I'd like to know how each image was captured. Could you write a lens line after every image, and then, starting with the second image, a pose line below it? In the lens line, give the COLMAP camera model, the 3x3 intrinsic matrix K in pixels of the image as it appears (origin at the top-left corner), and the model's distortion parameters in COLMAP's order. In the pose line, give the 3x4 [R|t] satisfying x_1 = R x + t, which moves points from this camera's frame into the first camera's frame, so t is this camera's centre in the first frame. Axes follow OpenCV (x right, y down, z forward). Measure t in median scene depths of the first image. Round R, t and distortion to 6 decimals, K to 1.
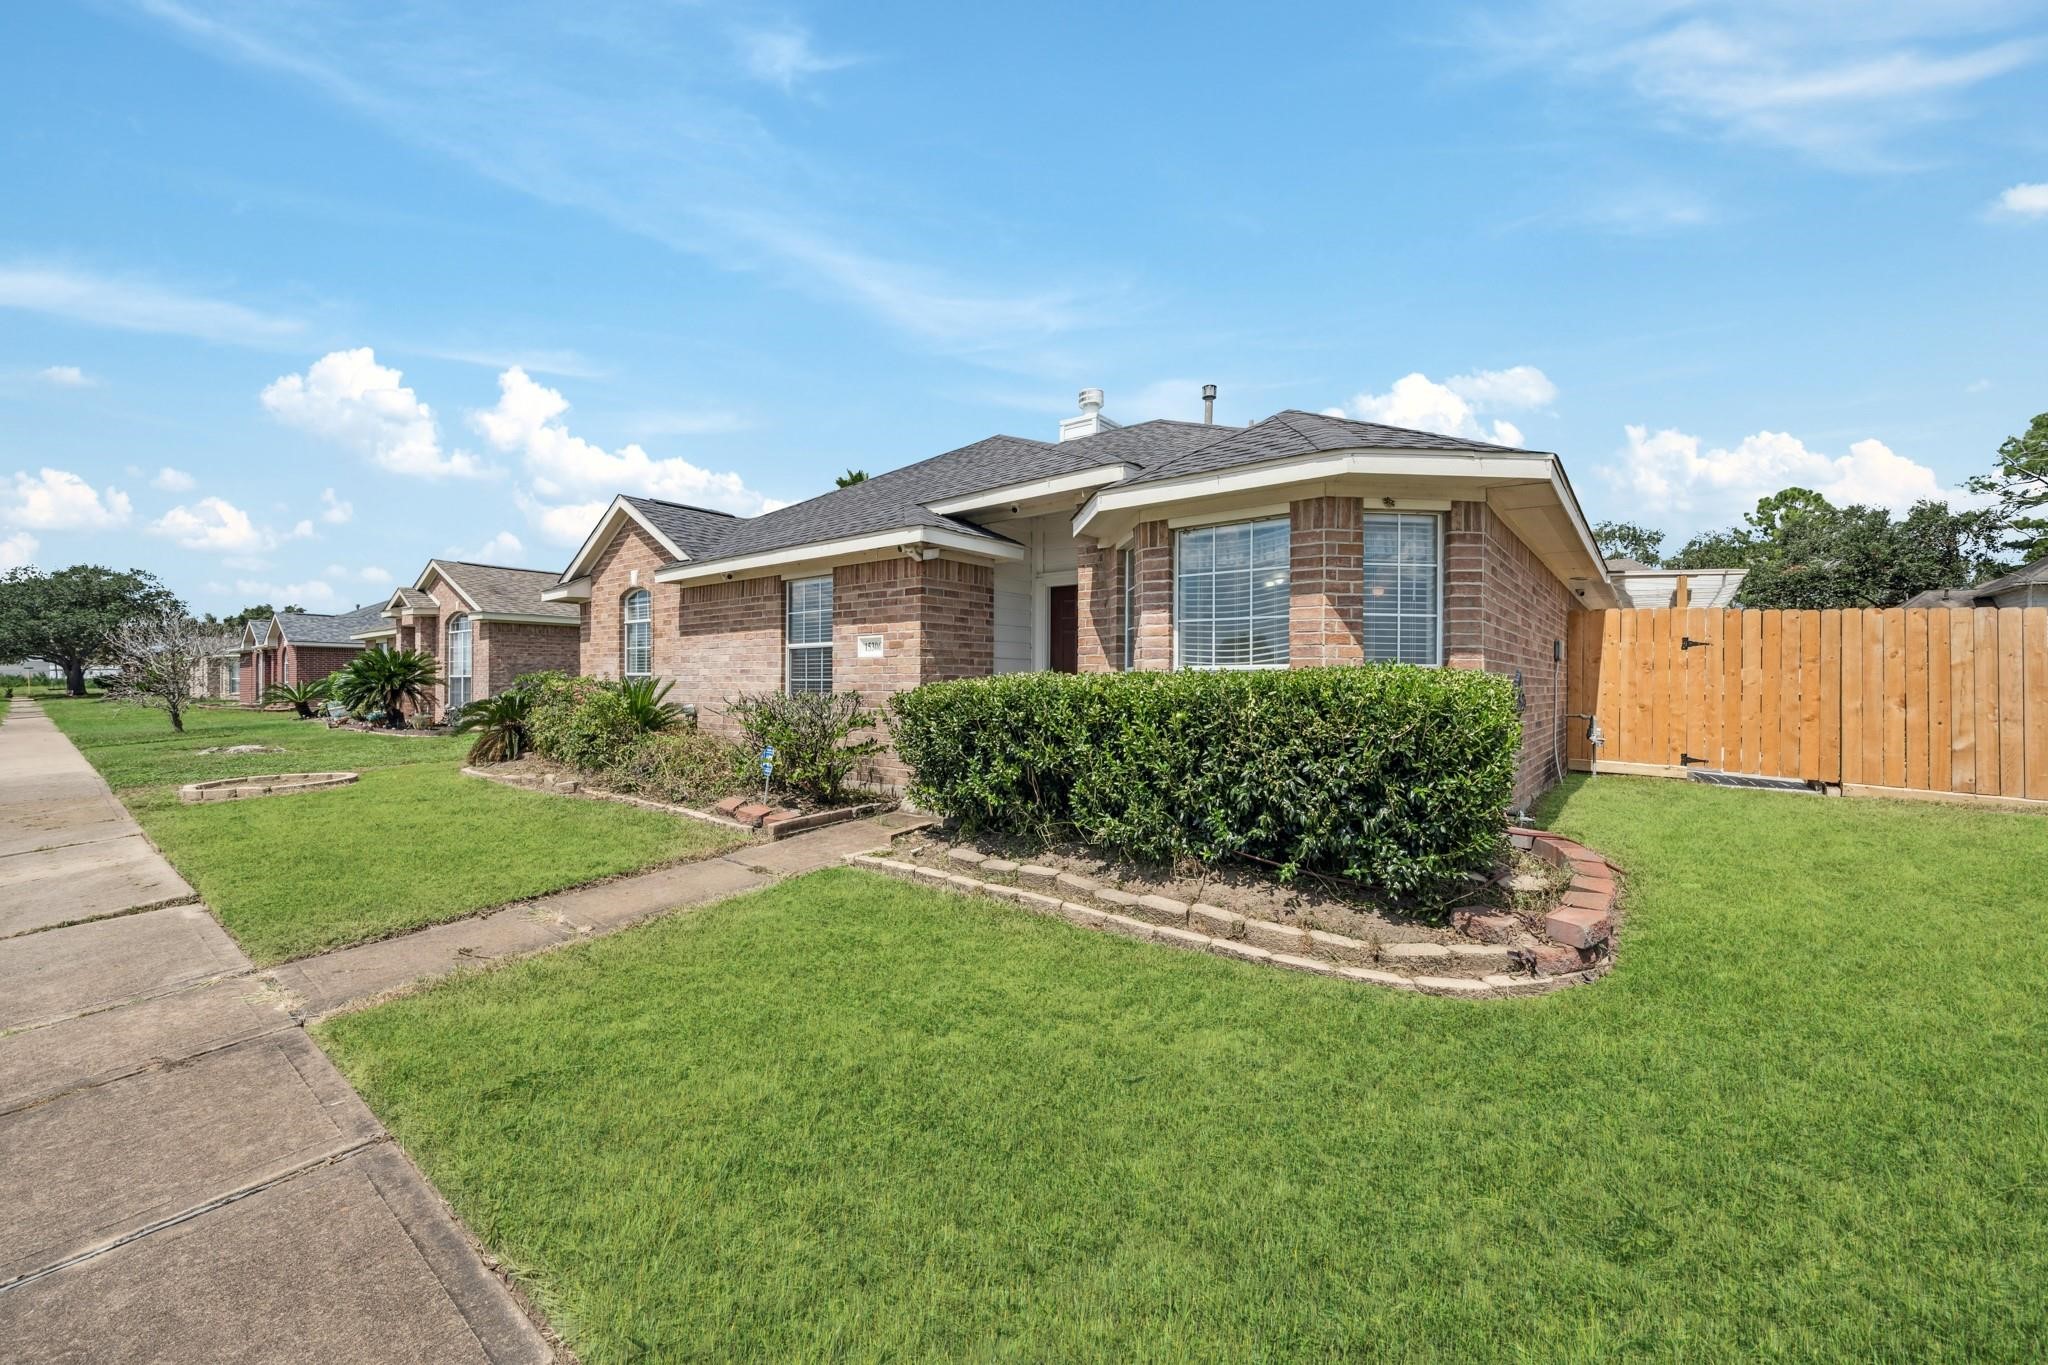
lens RADIAL K [[806.3, 0, 1030.2], [0, 806.3, 685.2], [0, 0, 1]] dist [-0.002582, -0.000057]
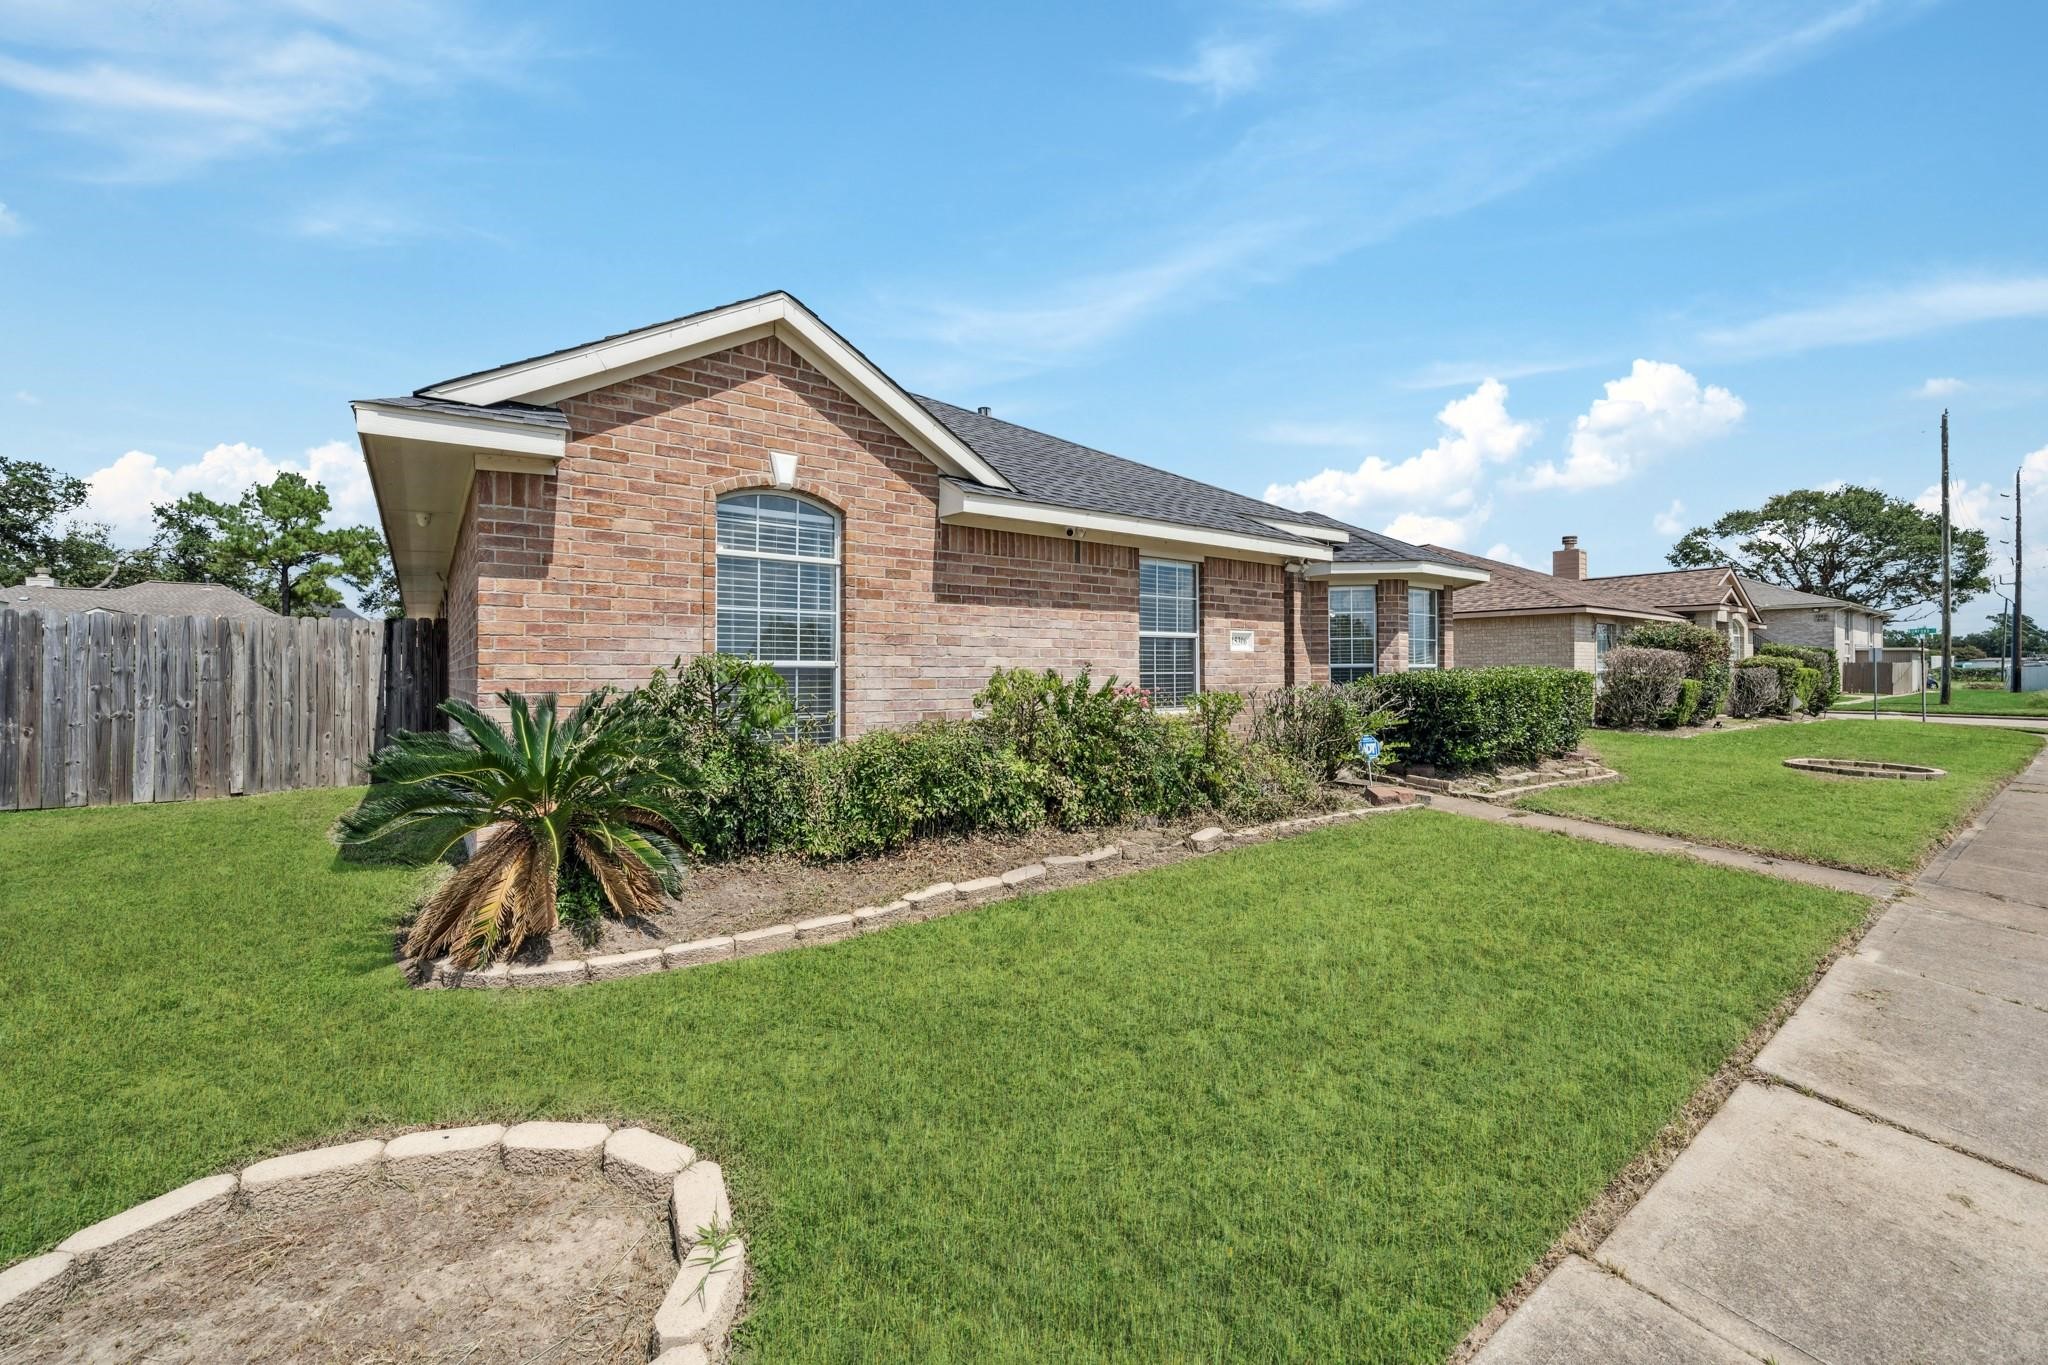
lens RADIAL K [[806.3, 0, 1035.9], [0, 806.3, 663.9], [0, 0, 1]] dist [-0.002582, -0.000057]
pose [[0.251468, 0.001178, 0.967865, -1.256644], [0.001440, 0.999998, -0.001591, -0.016805], [-0.967865, 0.001794, 0.251465, 0.978303]]
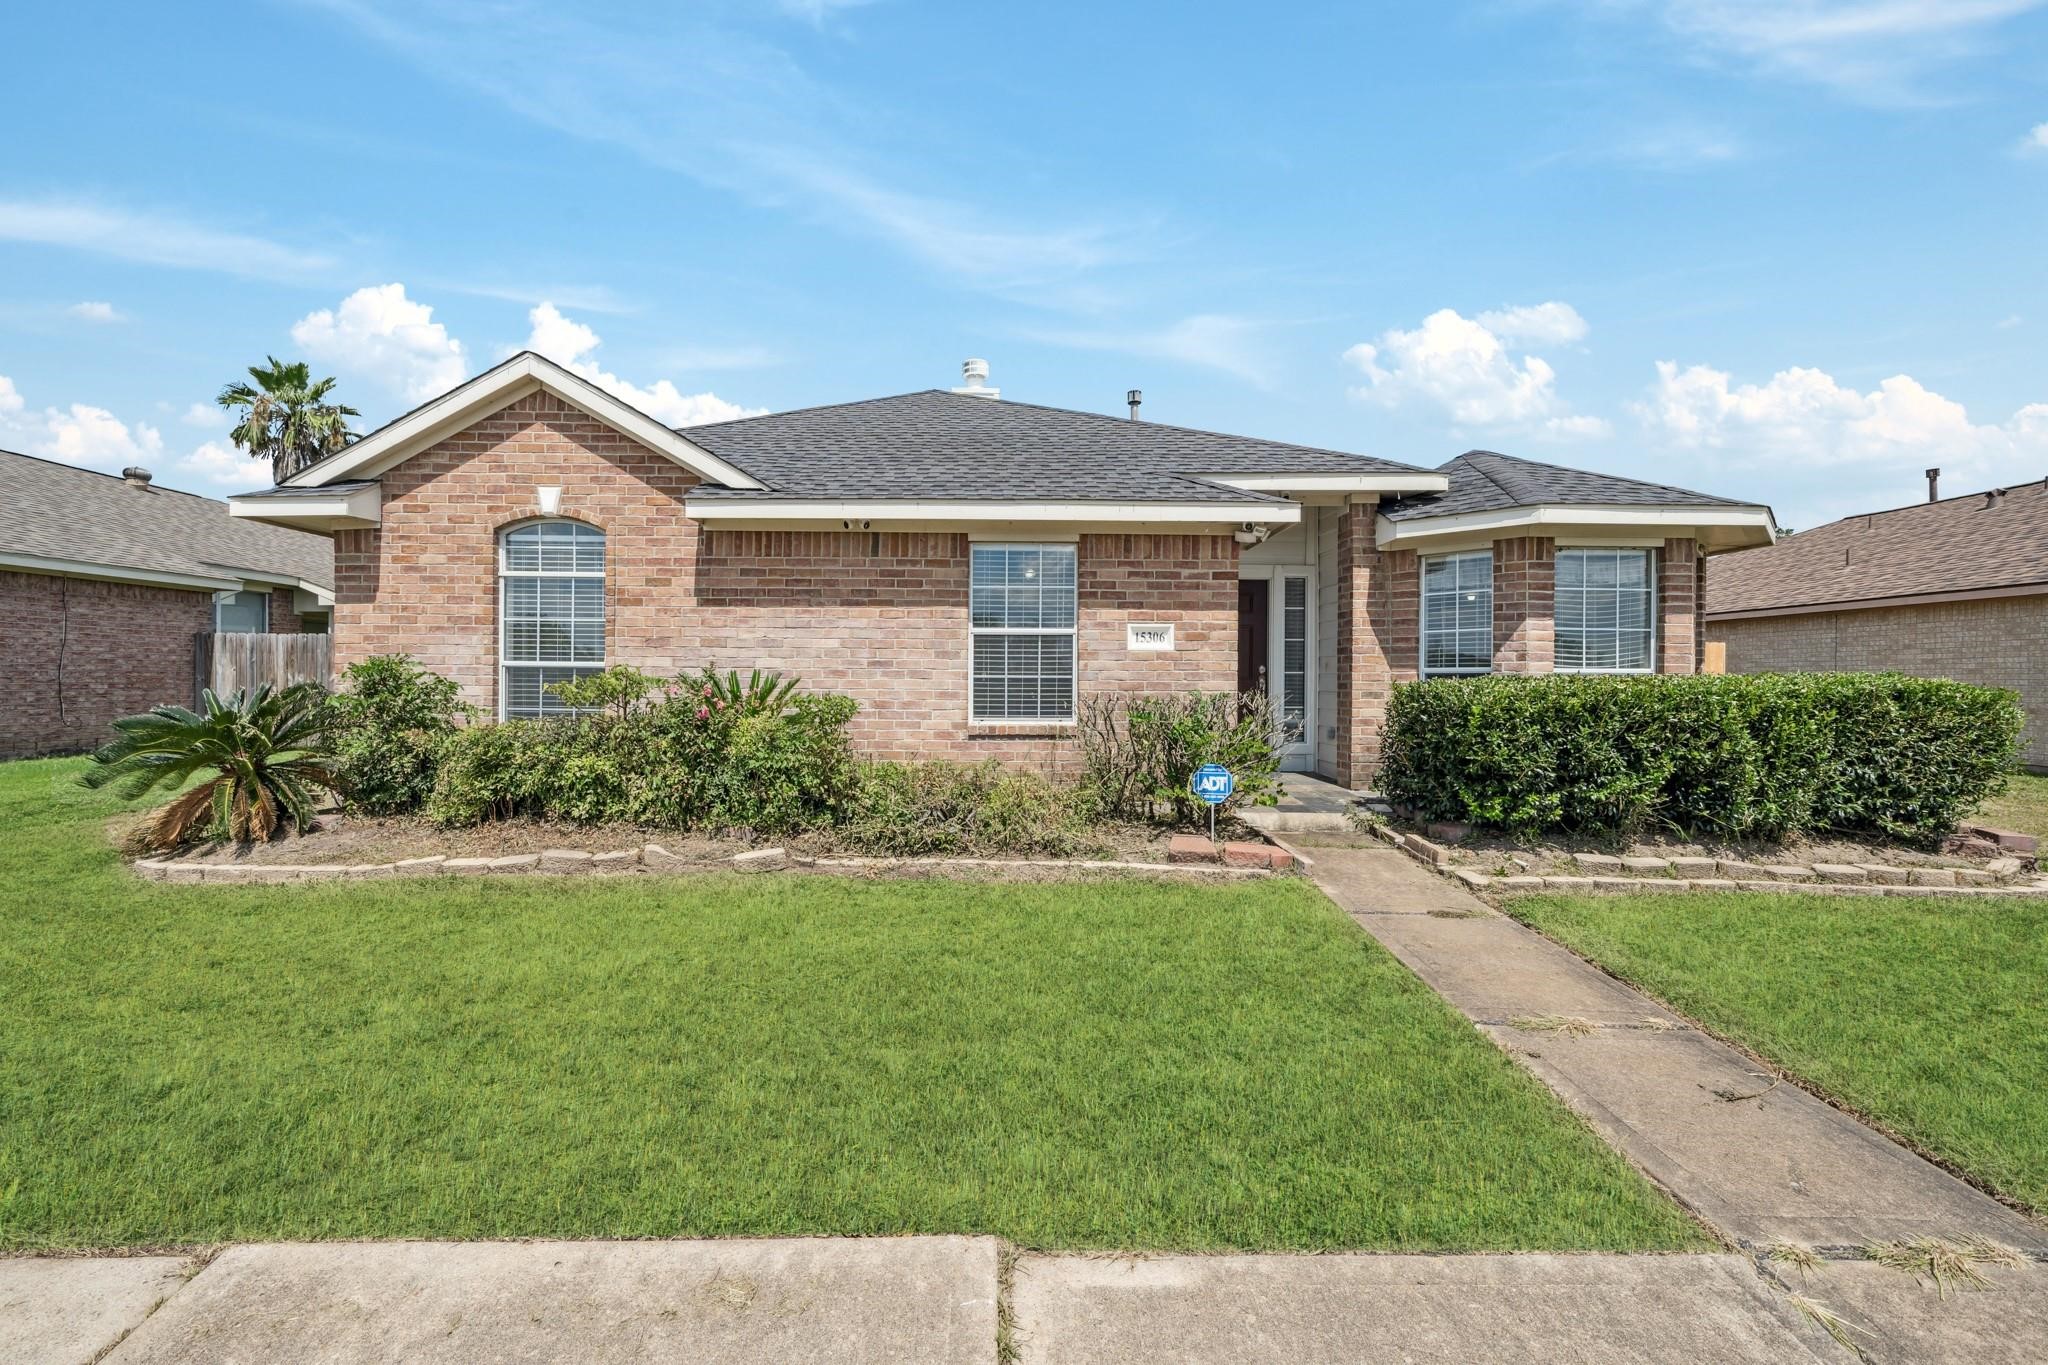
lens RADIAL K [[806.3, 0, 1033.1], [0, 806.3, 680.4], [0, 0, 1]] dist [-0.002582, -0.000057]
pose [[0.772551, 0.003397, 0.634943, -0.797129], [-0.002651, 0.999994, -0.002124, -0.001967], [-0.634947, -0.000043, 0.772556, 0.434672]]
